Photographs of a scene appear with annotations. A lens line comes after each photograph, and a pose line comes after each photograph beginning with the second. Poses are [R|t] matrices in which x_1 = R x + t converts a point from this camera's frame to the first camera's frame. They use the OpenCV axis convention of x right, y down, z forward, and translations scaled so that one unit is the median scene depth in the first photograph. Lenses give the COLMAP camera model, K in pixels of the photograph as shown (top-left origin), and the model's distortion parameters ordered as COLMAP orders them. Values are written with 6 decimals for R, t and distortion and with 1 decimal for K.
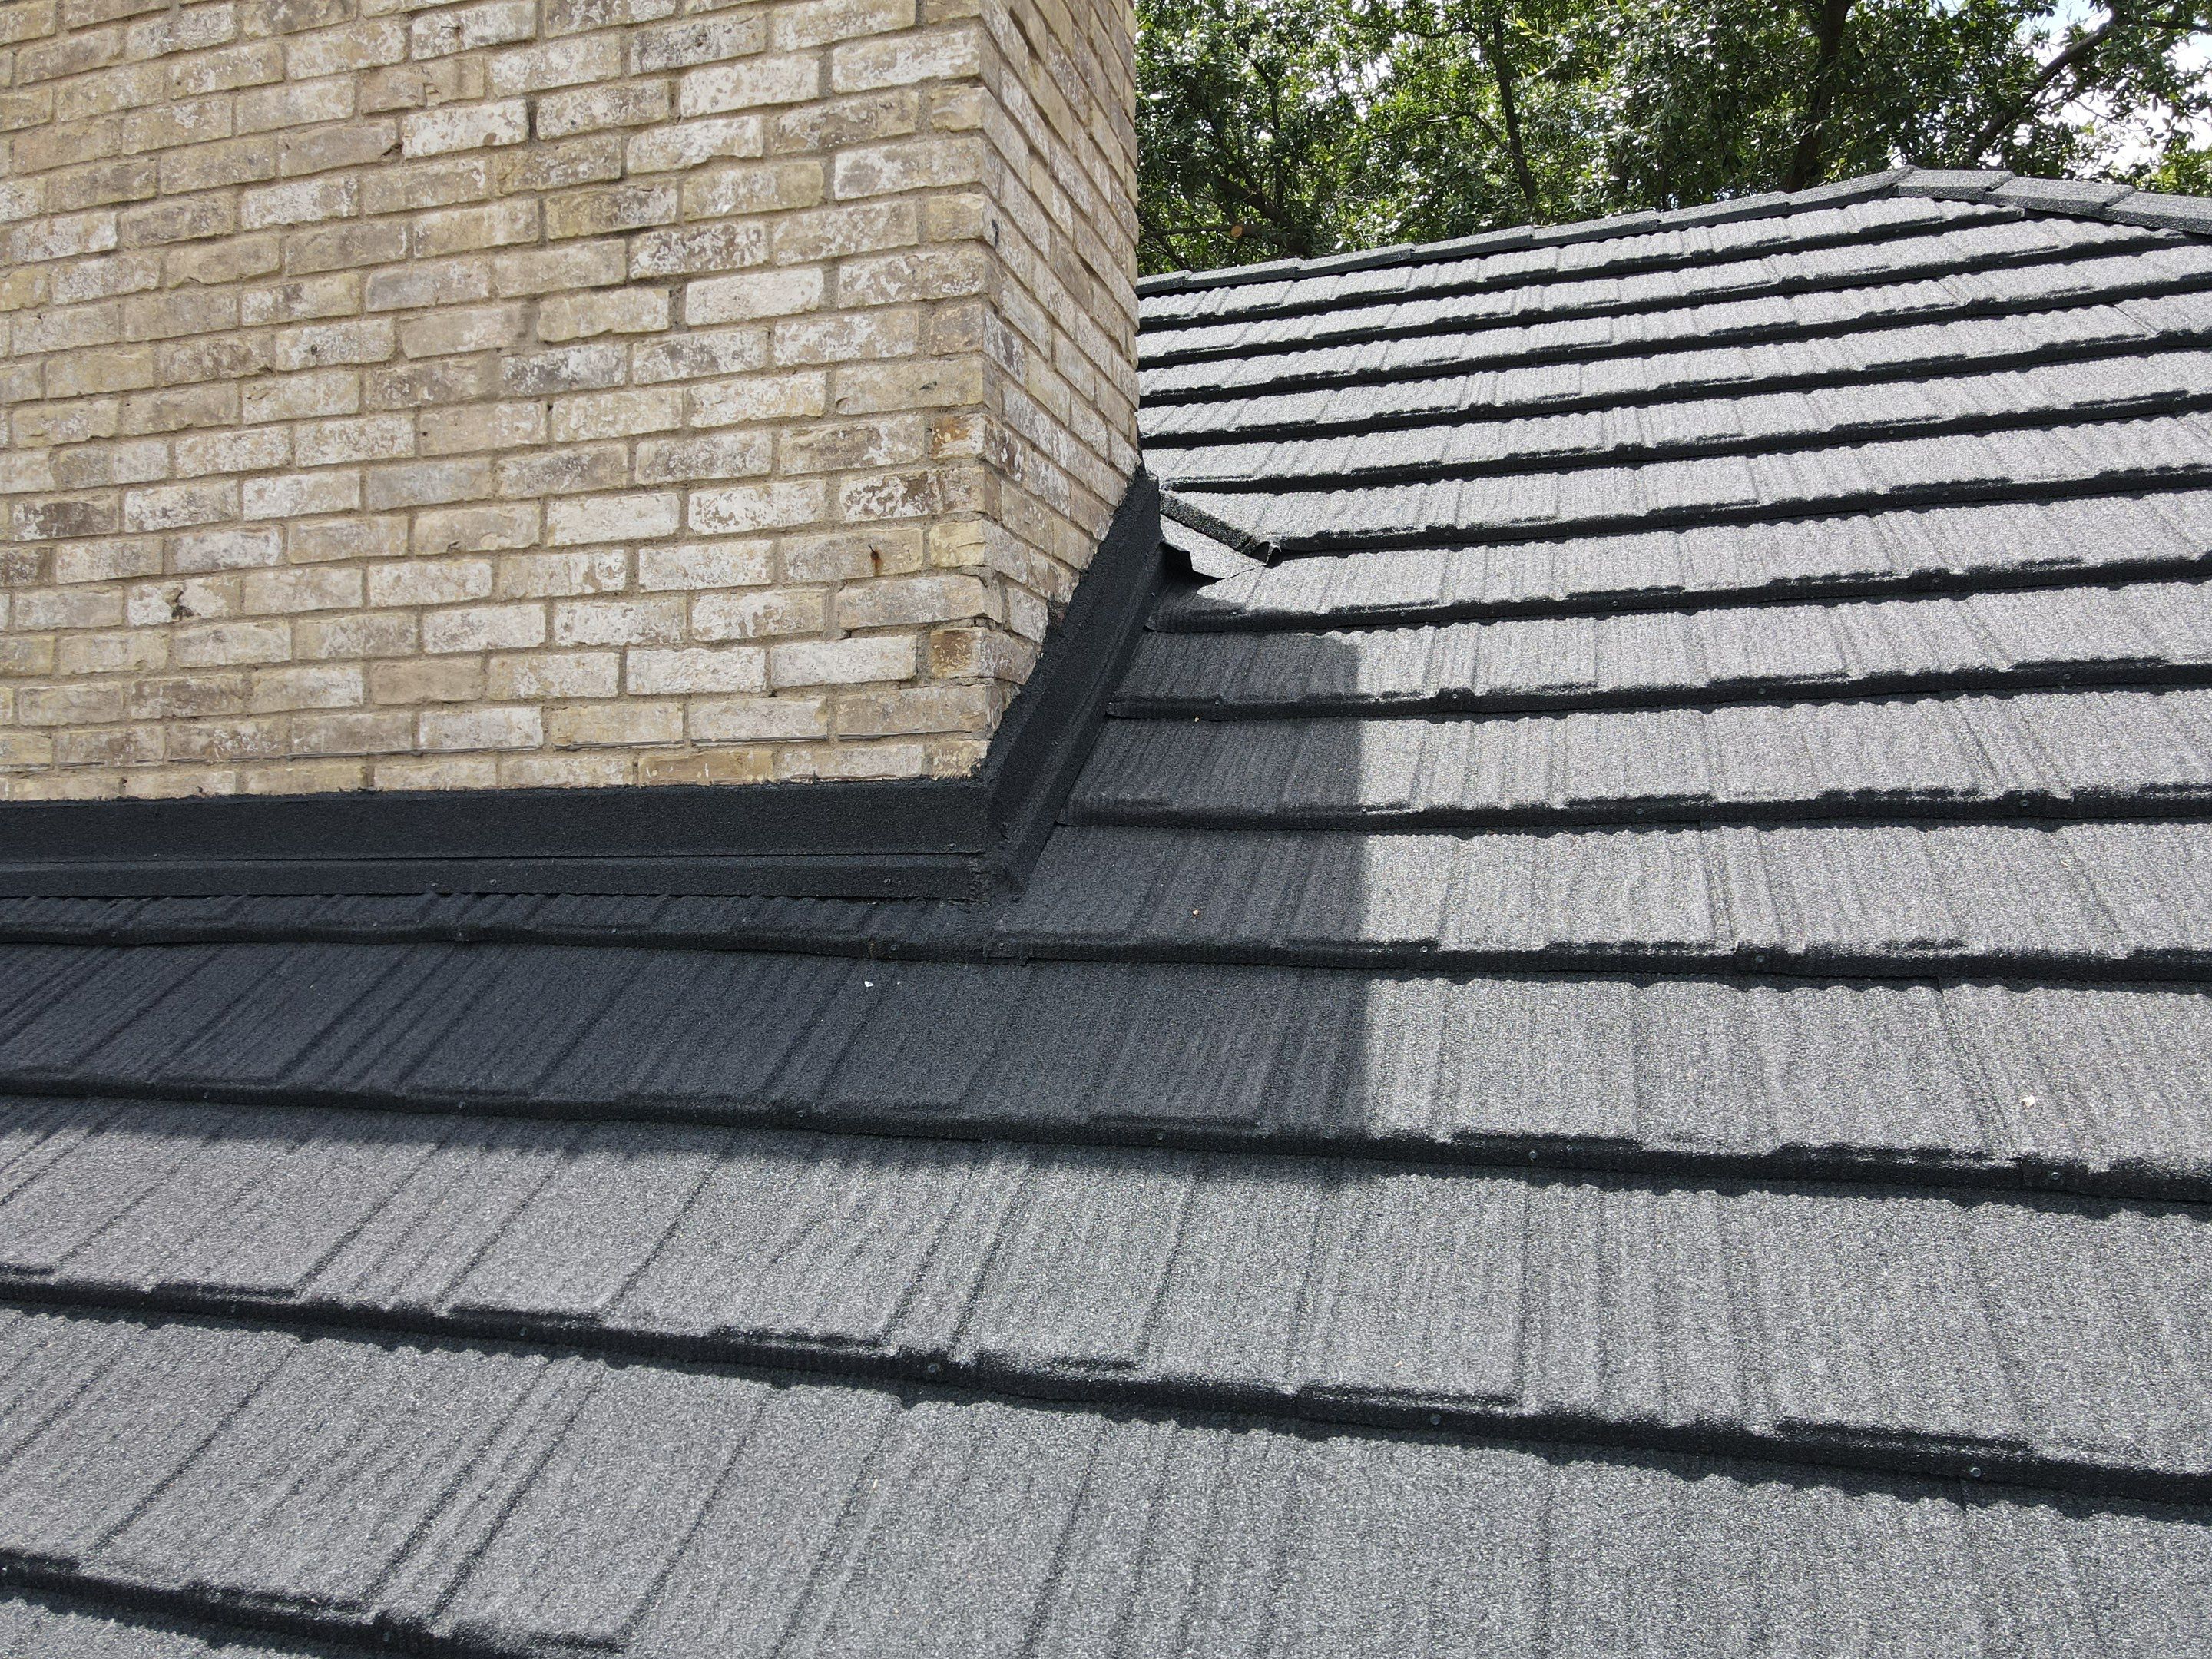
lens RADIAL K [[1610.6, 0, 1100.3], [0, 1610.6, 817.3], [0, 0, 1]] dist [0.017400, -0.008412]
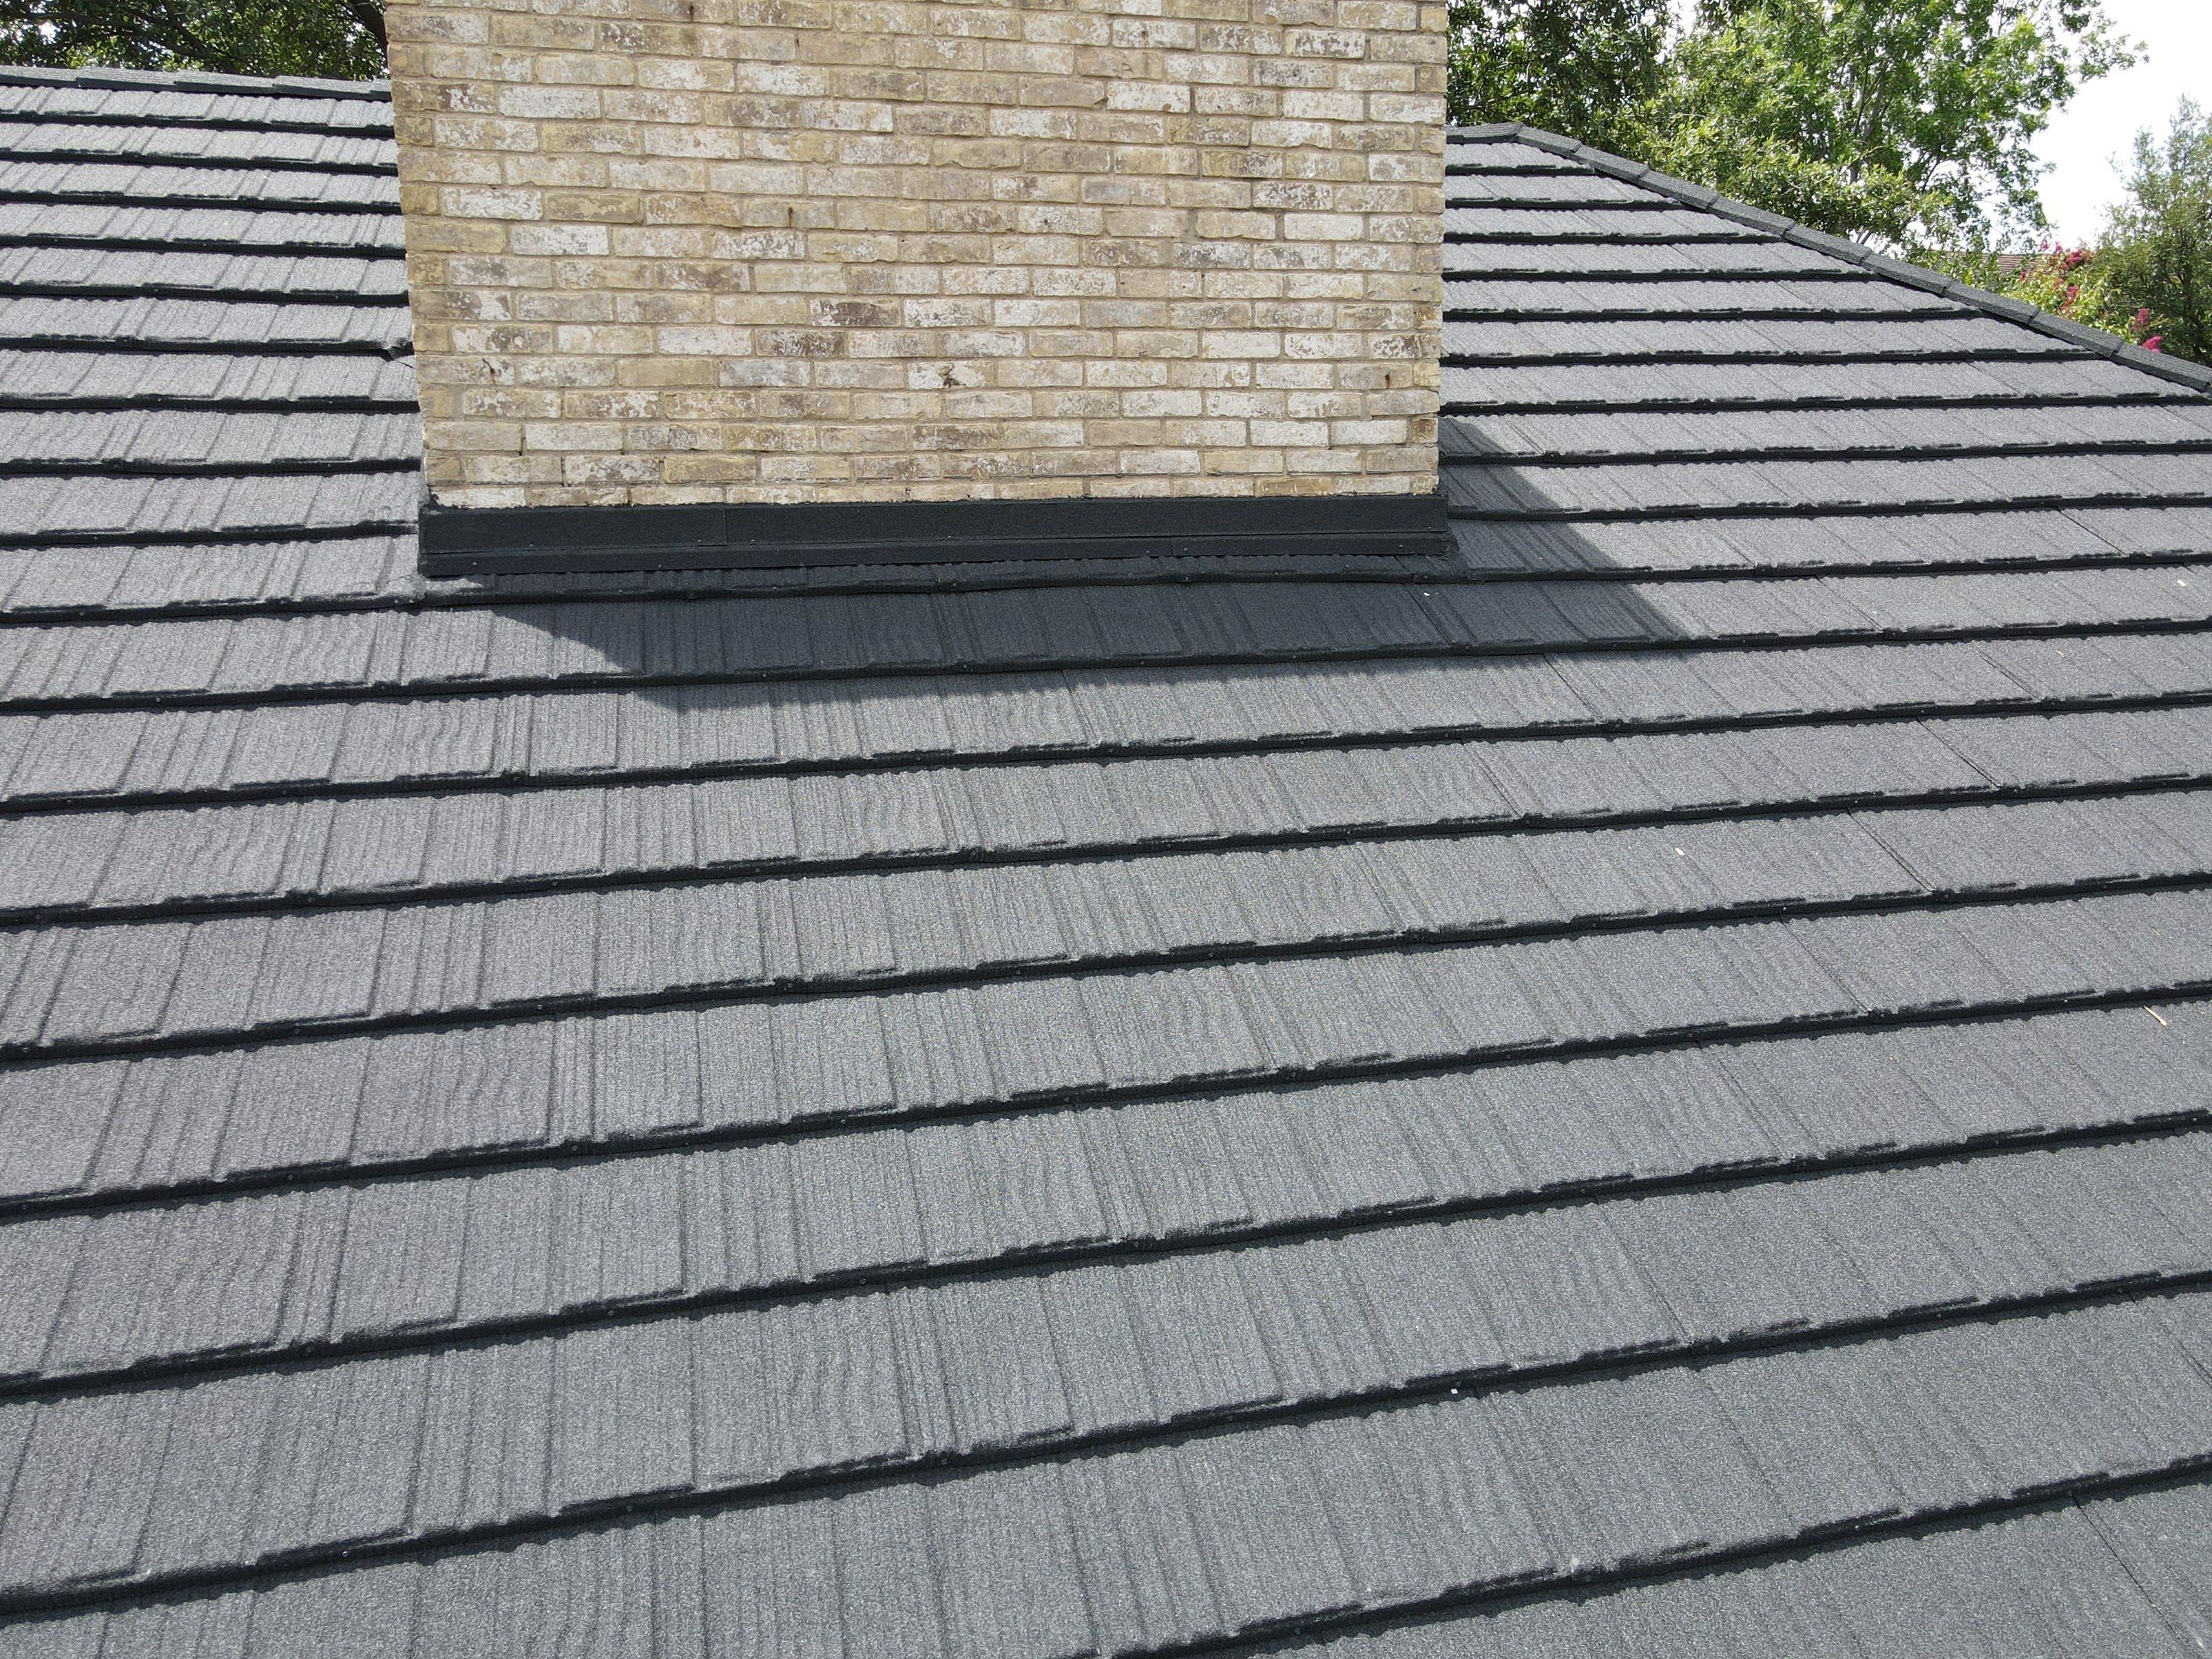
lens RADIAL K [[1610.6, 0, 1110.6], [0, 1610.6, 819.4], [0, 0, 1]] dist [0.017400, -0.008412]
pose [[0.860725, -0.088893, 0.501248, -1.346996], [0.002824, 0.985455, 0.169916, 0.029887], [-0.509062, -0.144835, 0.848457, -0.519785]]
